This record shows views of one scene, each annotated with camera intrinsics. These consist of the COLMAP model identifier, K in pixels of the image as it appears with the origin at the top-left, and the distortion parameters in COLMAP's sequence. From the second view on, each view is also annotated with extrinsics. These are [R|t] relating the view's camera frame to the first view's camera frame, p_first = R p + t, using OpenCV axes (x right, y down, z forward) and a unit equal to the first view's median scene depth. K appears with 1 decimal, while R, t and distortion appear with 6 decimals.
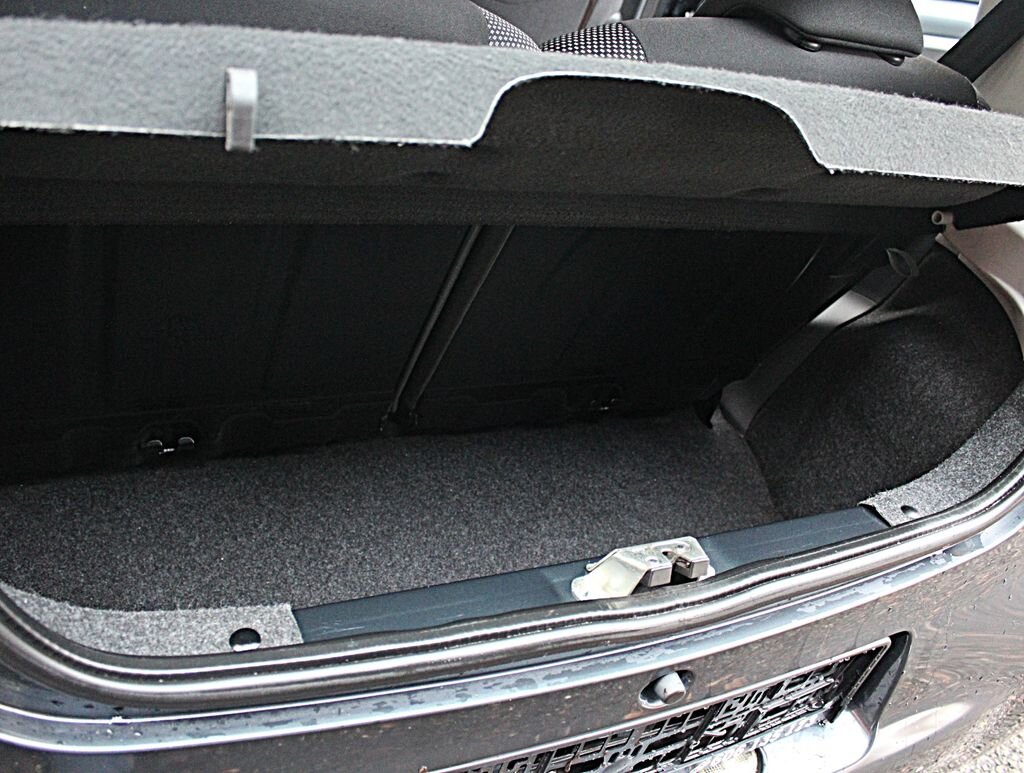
lens RADIAL K [[954.3, 0, 509.5], [0, 954.3, 382.2], [0, 0, 1]] dist [-0.101915, 0.000000]
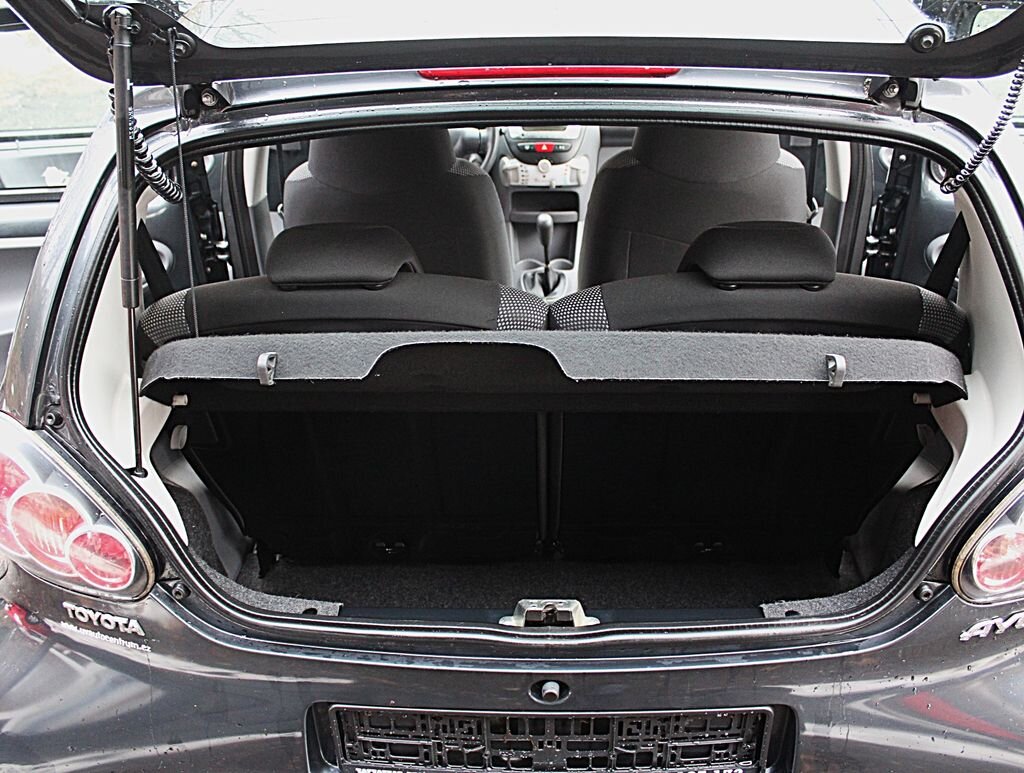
lens RADIAL K [[954.3, 0, 512.2], [0, 954.3, 384.4], [0, 0, 1]] dist [-0.101915, 0.000000]
pose [[0.873448, -0.025694, -0.486239, 1.099420], [-0.069371, 0.981854, -0.176497, 0.116091], [0.481951, 0.187891, 0.855816, -0.631450]]
